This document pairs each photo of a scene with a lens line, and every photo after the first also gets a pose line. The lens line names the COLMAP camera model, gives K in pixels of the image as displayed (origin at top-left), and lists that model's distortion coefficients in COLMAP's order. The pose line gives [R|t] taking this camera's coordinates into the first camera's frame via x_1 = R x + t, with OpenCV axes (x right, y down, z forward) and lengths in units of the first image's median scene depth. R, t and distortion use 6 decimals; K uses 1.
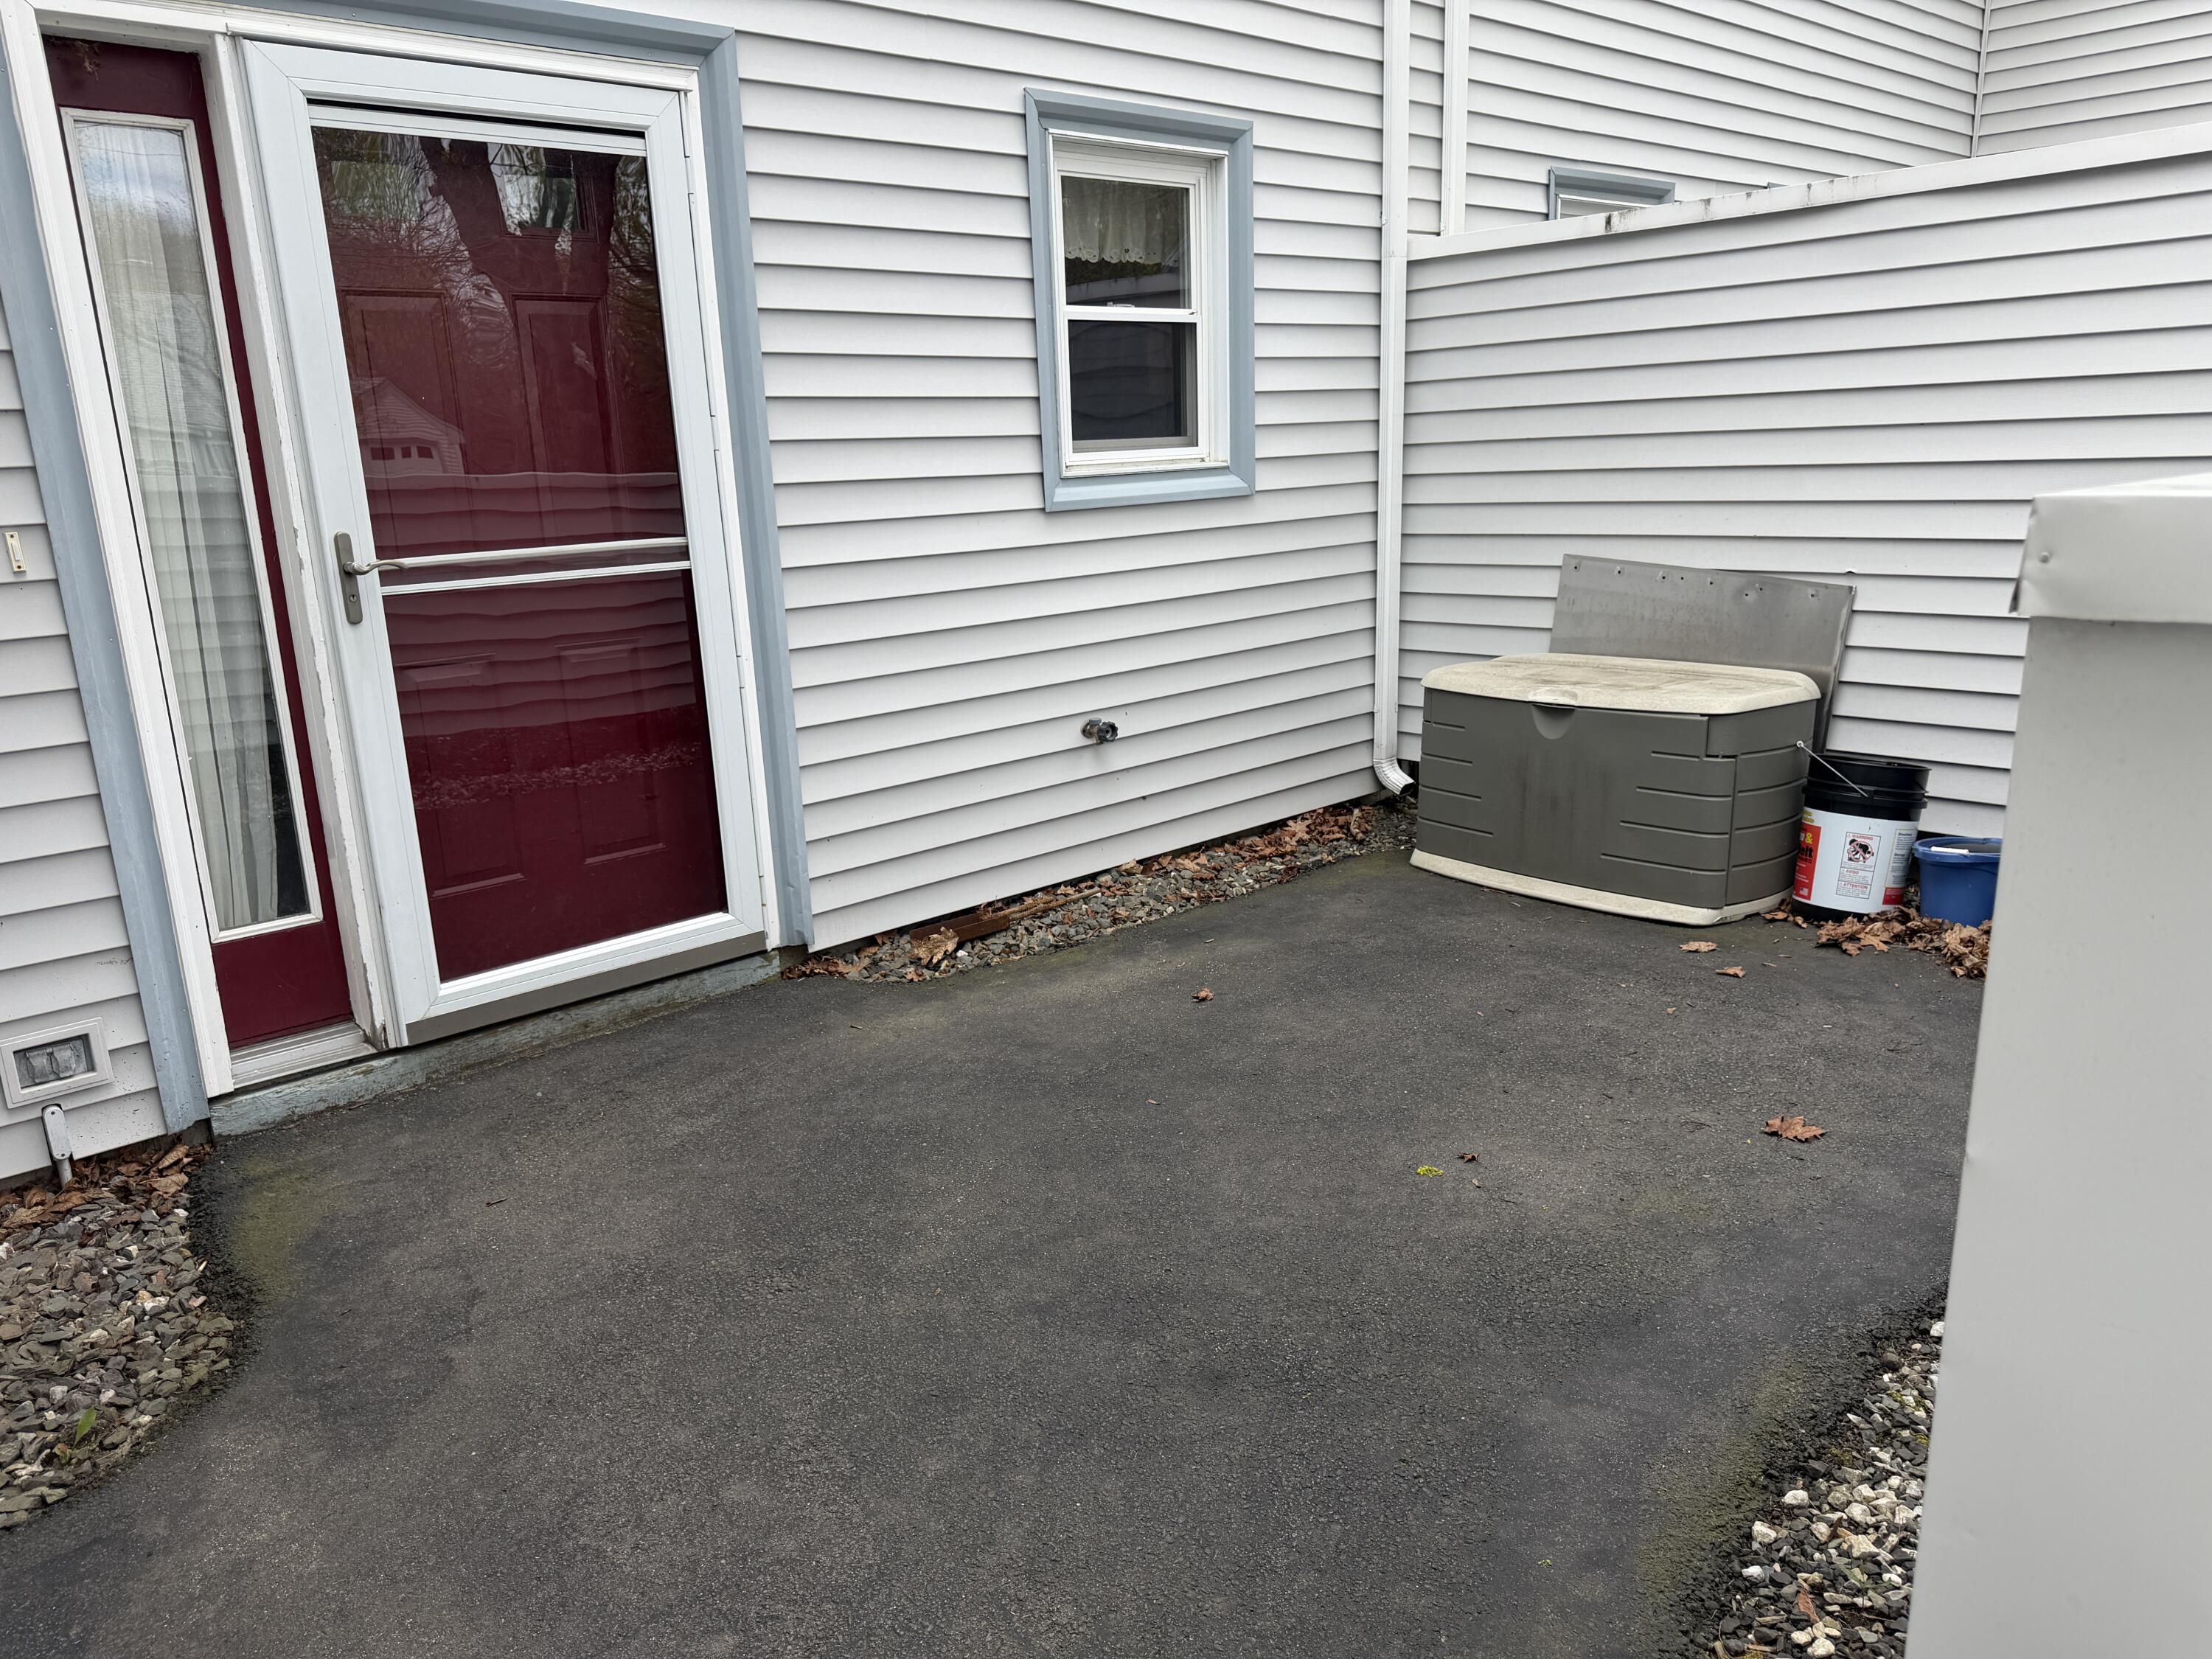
lens RADIAL K [[1558.9, 0, 1106.0], [0, 1558.9, 829.5], [0, 0, 1]] dist [0.079803, -0.001370]
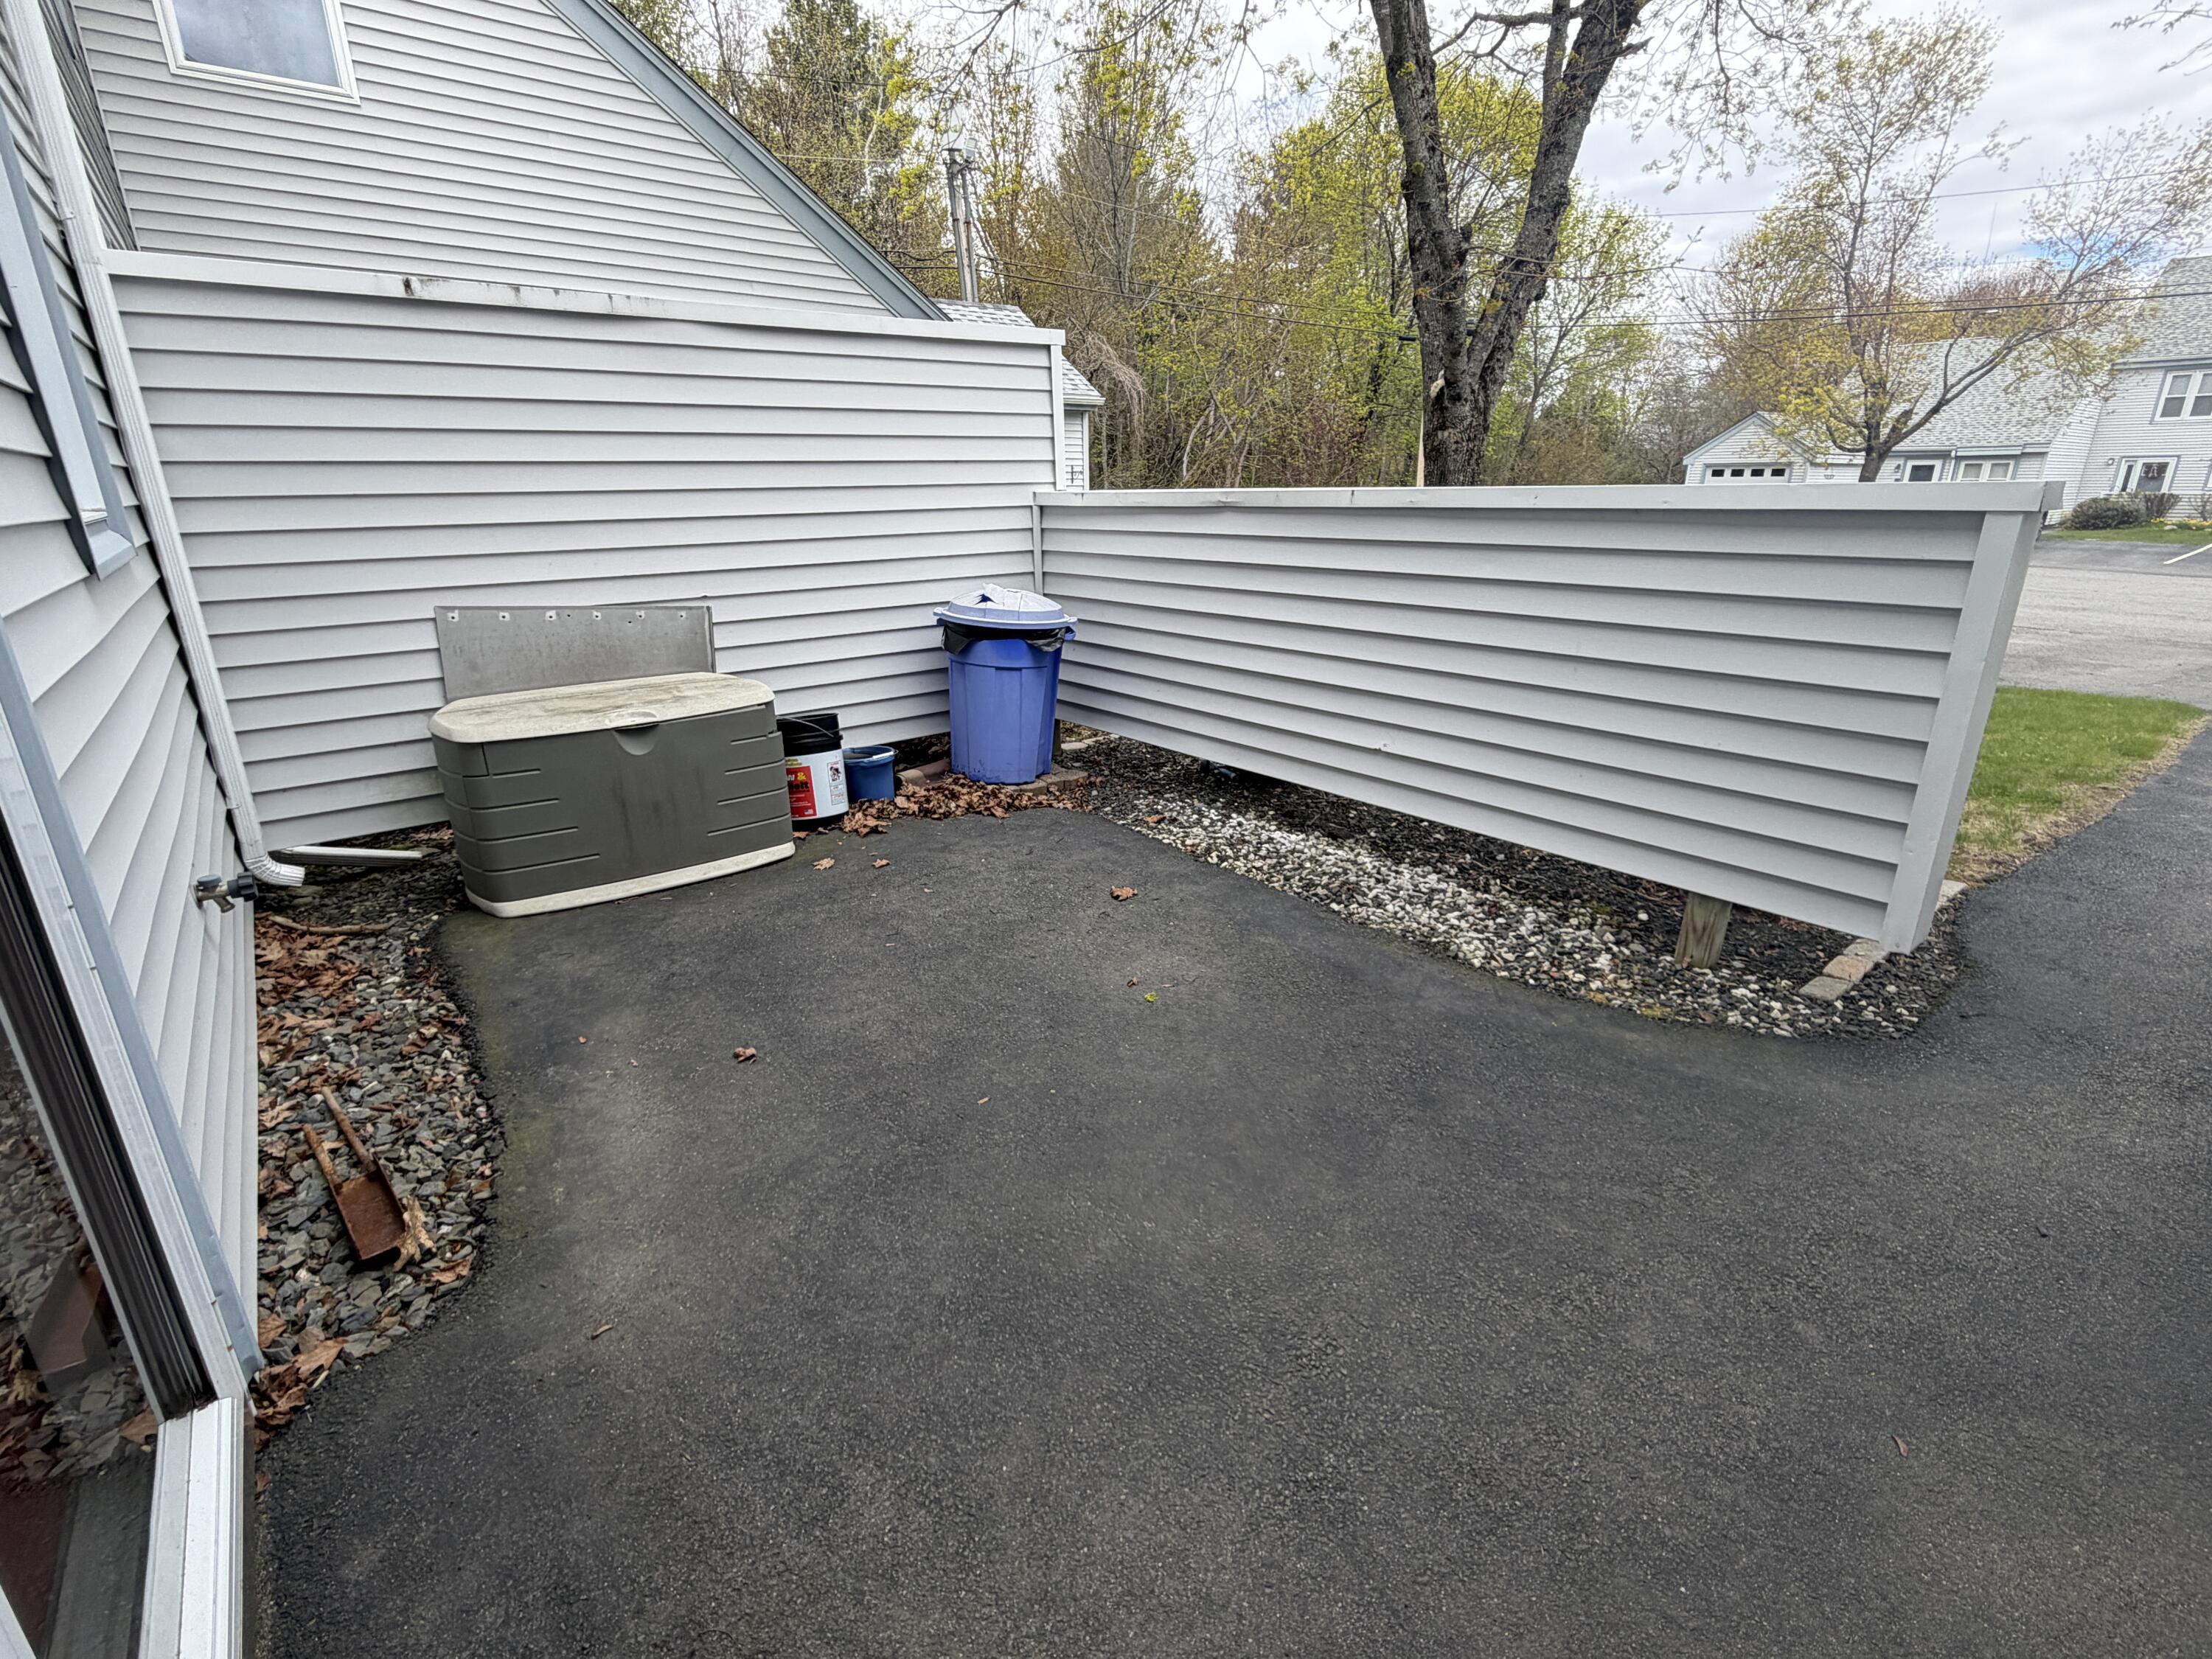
lens RADIAL K [[1028.0, 0, 1106.0], [0, 1028.0, 829.5], [0, 0, 1]] dist [0.011424, 0.000094]
pose [[0.082734, -0.286548, 0.954487, -0.486007], [0.246115, 0.933979, 0.259058, -0.134754], [-0.965703, 0.213481, 0.147795, 0.643766]]
